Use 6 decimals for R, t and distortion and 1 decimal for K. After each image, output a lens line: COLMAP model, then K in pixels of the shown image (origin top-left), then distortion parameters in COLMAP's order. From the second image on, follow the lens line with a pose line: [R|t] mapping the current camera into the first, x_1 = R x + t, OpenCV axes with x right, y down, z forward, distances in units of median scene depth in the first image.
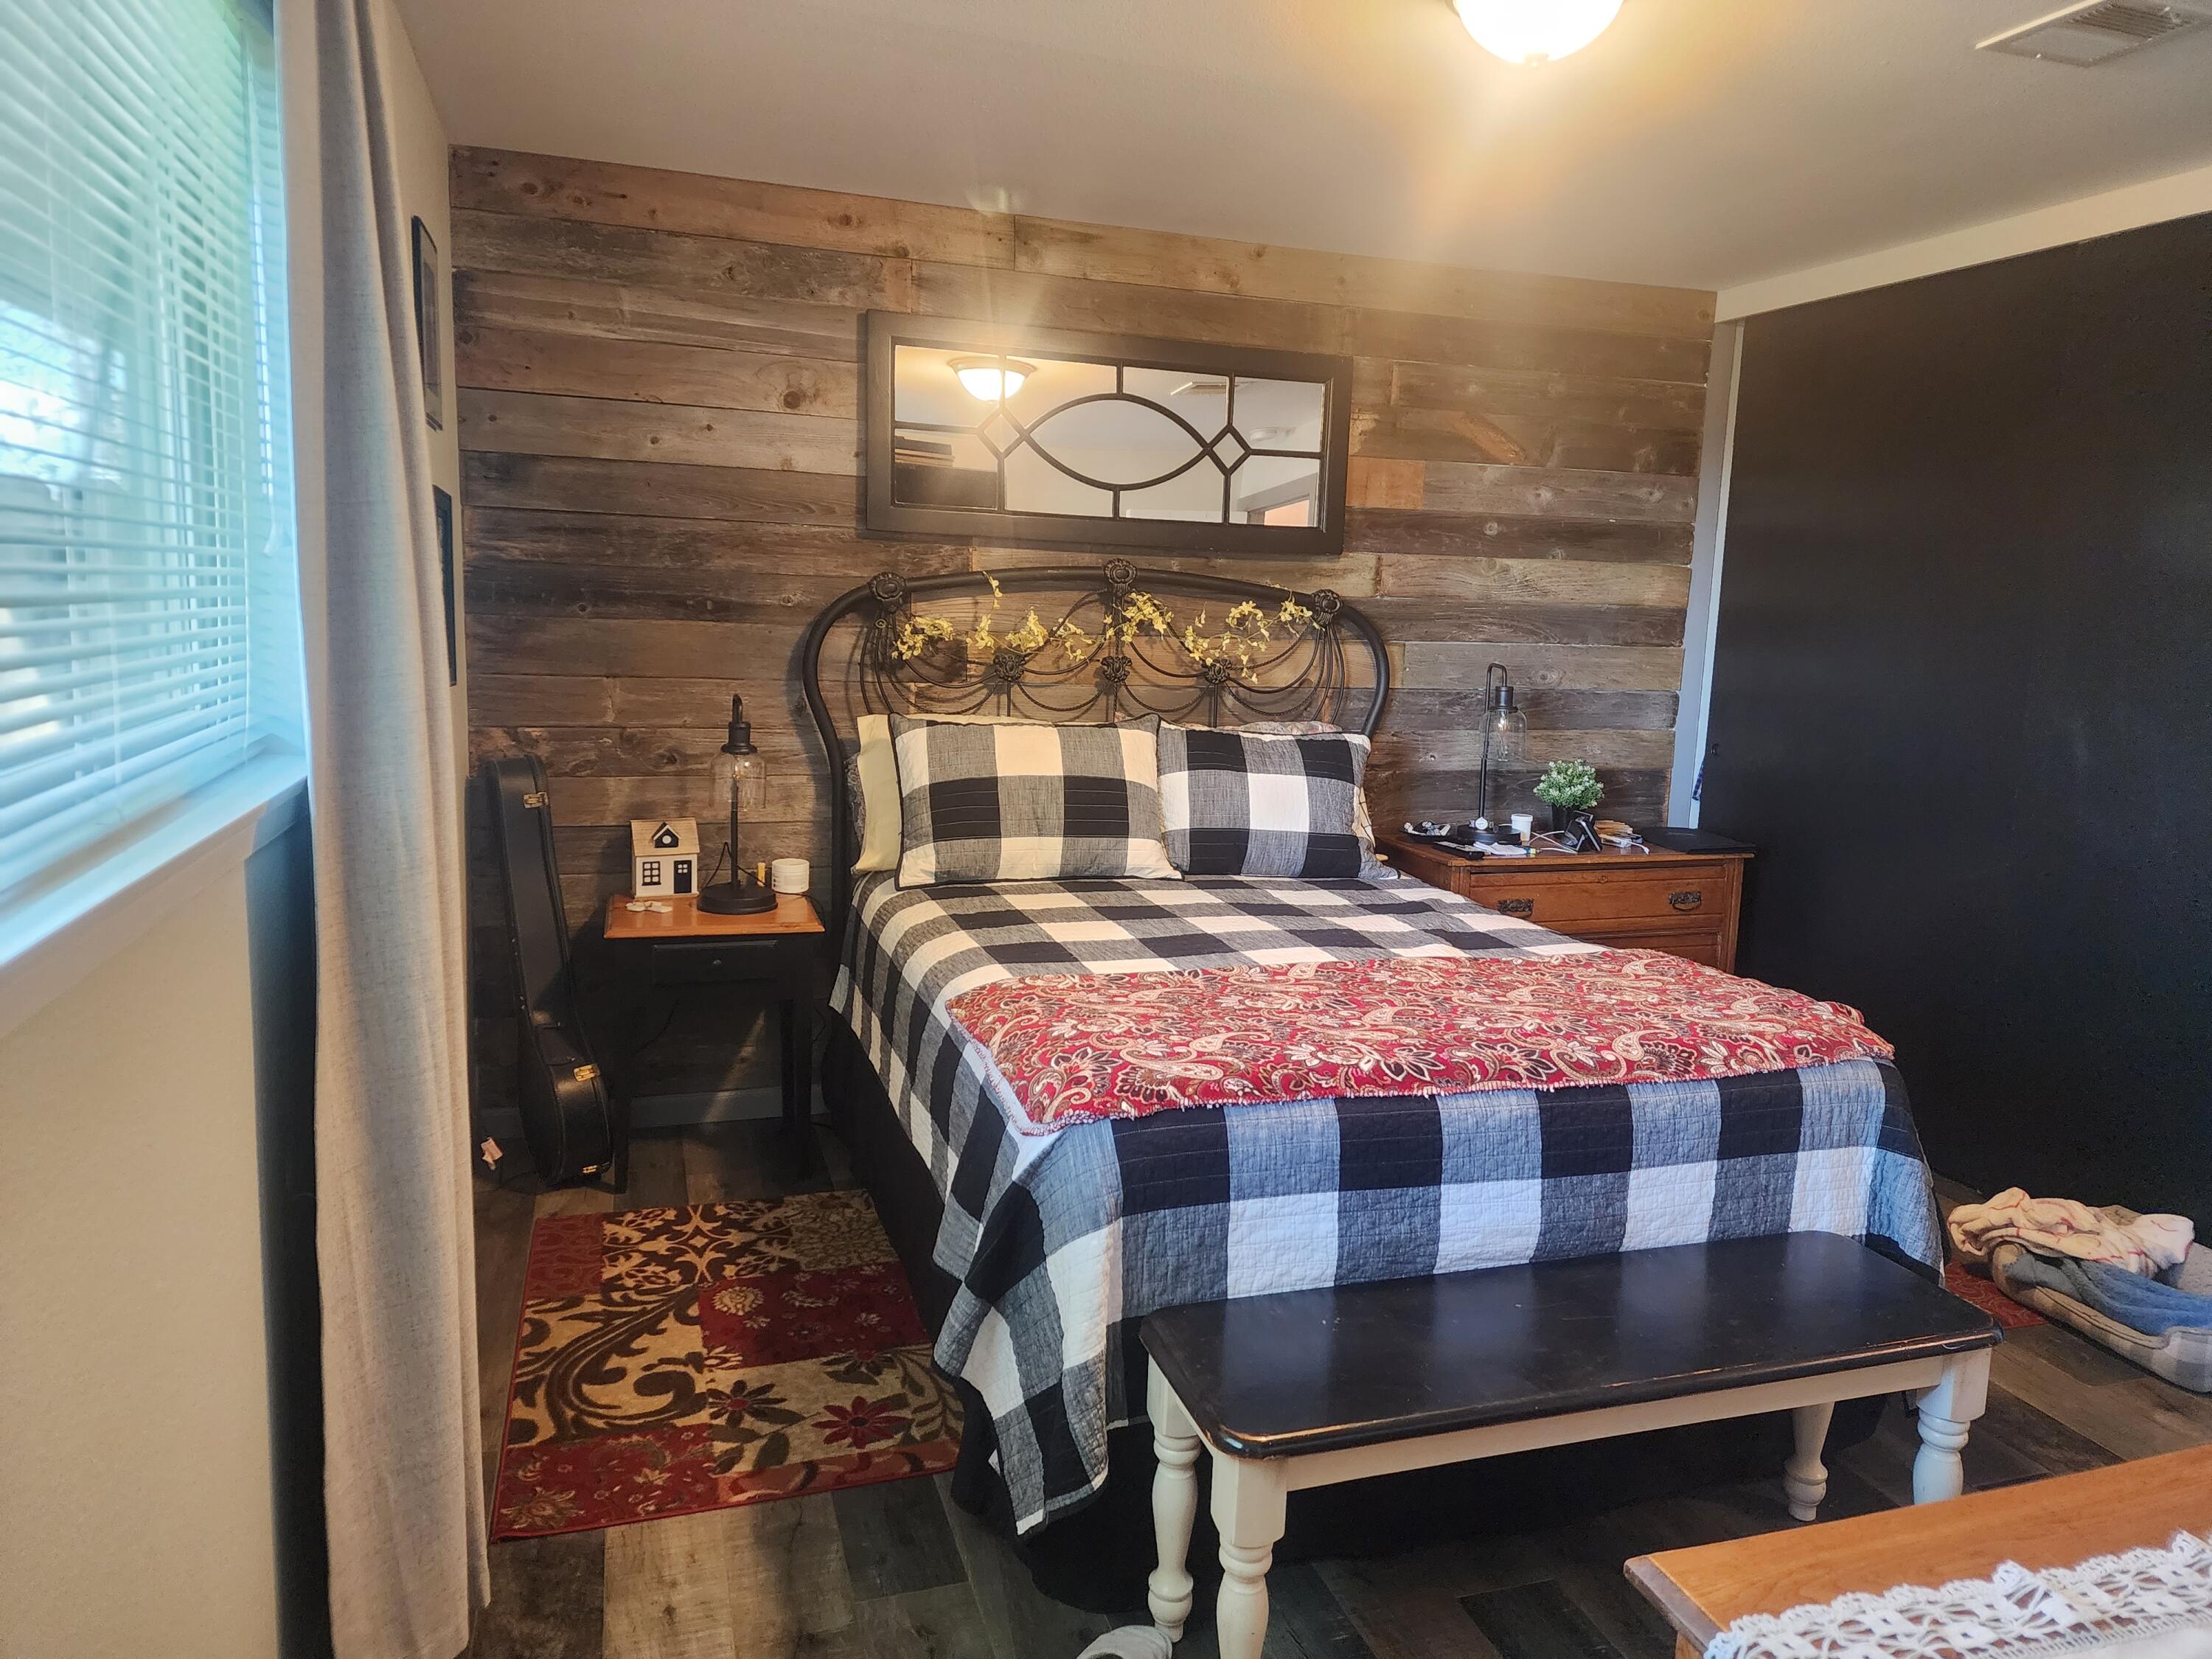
lens RADIAL K [[1474.6, 0, 1106.4], [0, 1474.6, 813.0], [0, 0, 1]] dist [0.045199, -0.009511]
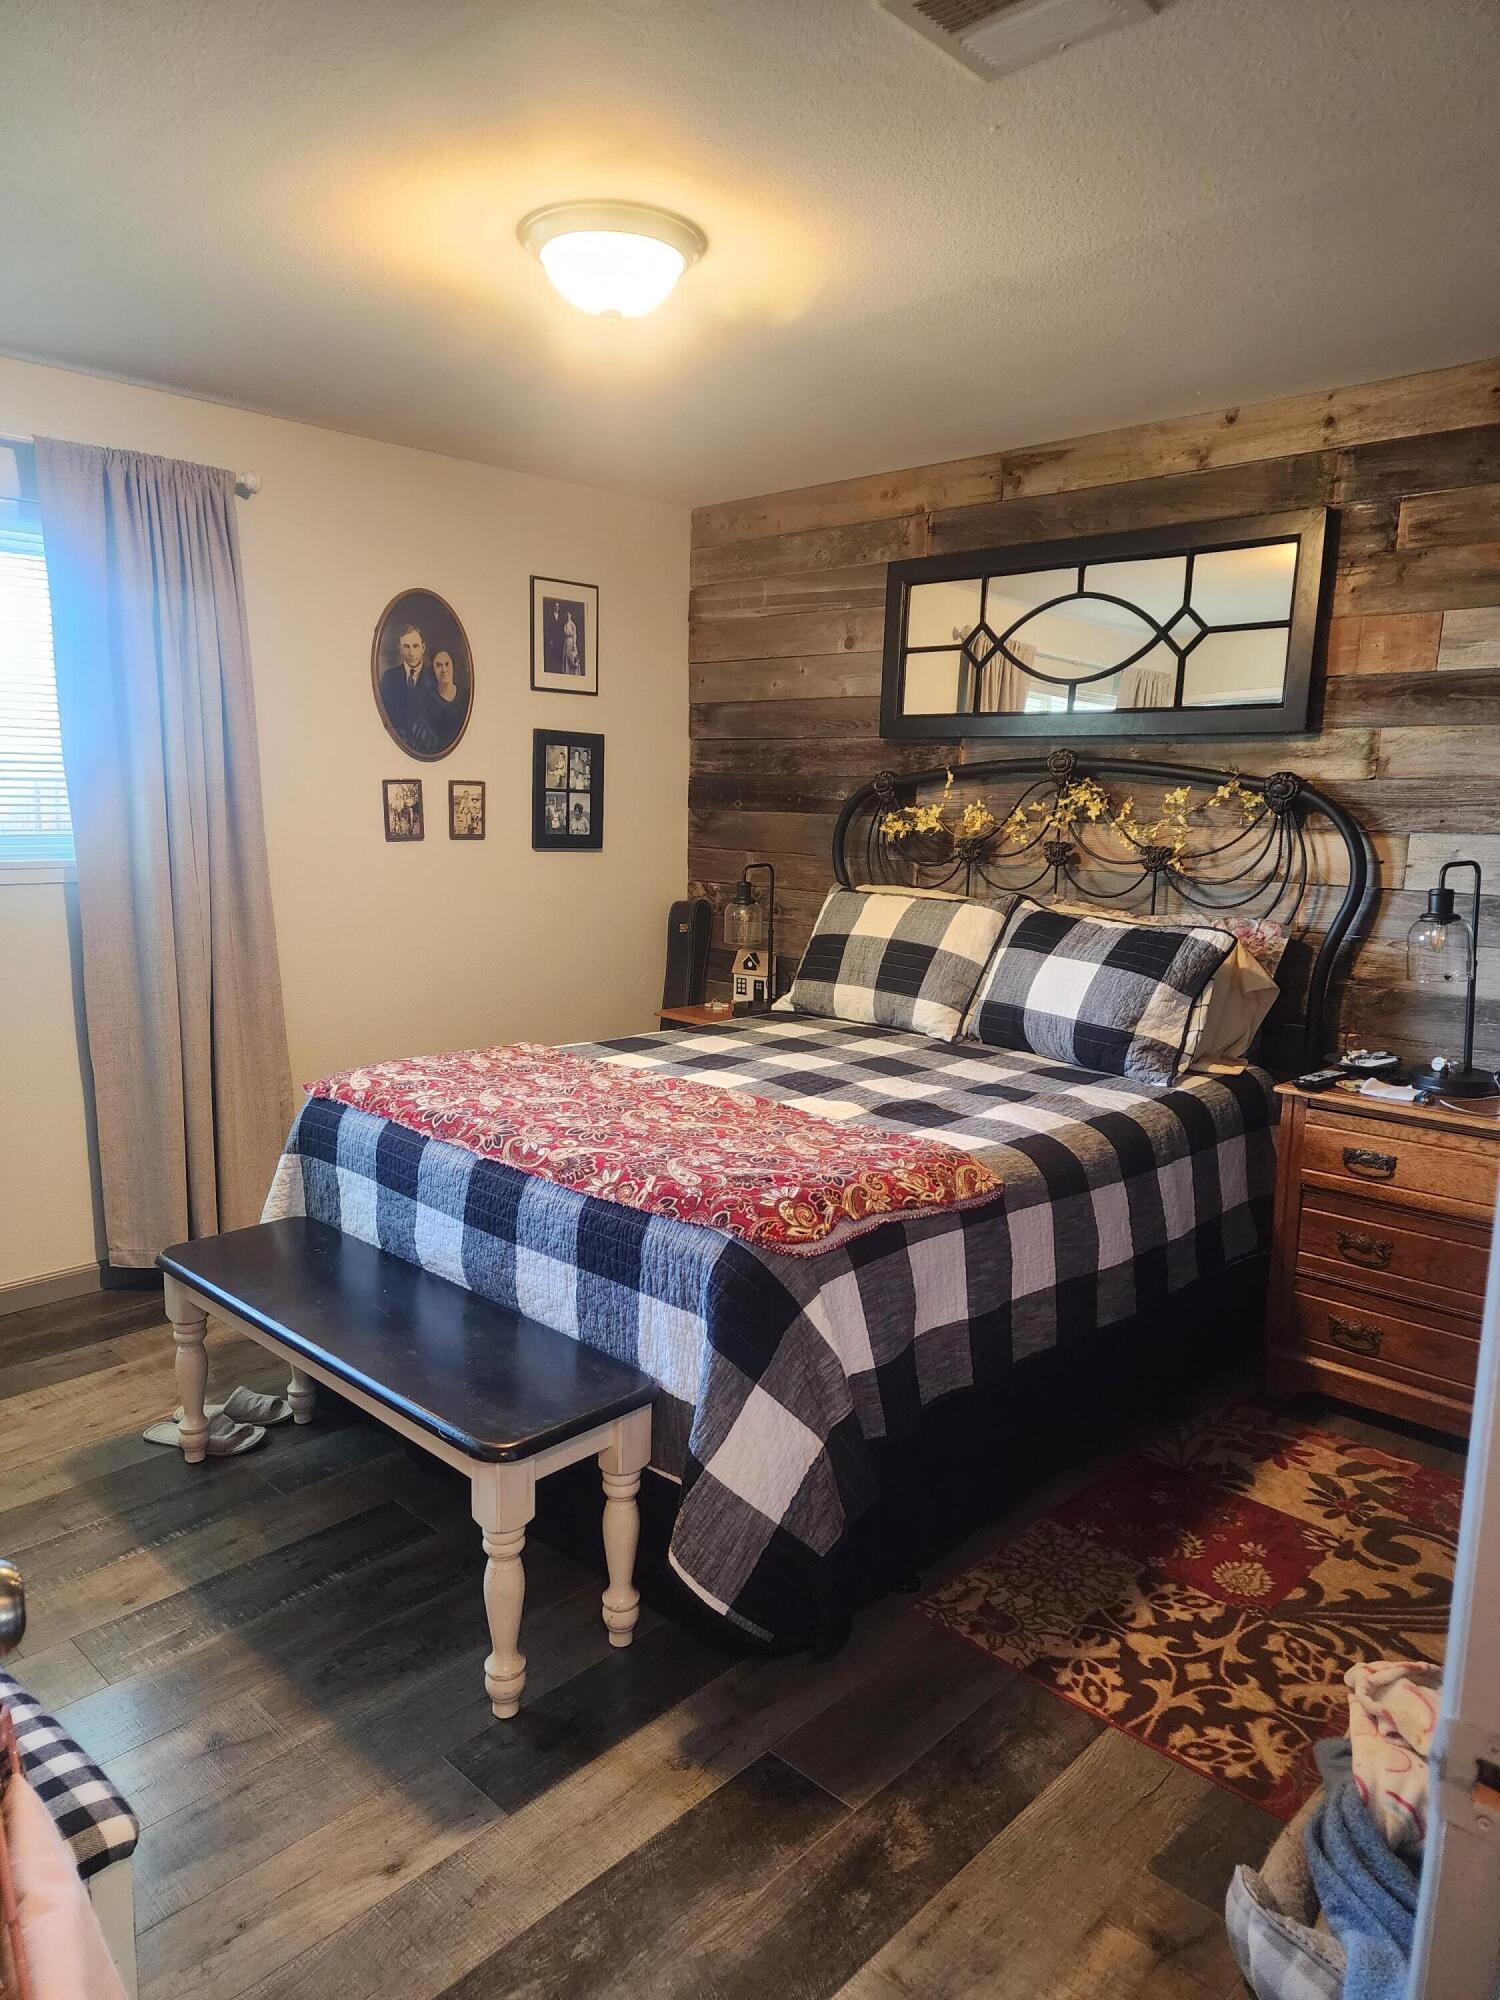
lens RADIAL K [[1333.3, 0, 749.7], [0, 1333.3, 1013.7], [0, 0, 1]] dist [0.045199, -0.009511]
pose [[0.470155, 0.122117, -0.874095, 0.826178], [-0.126832, 0.989450, 0.070013, -0.025922], [0.873423, 0.077947, 0.480683, 0.383947]]
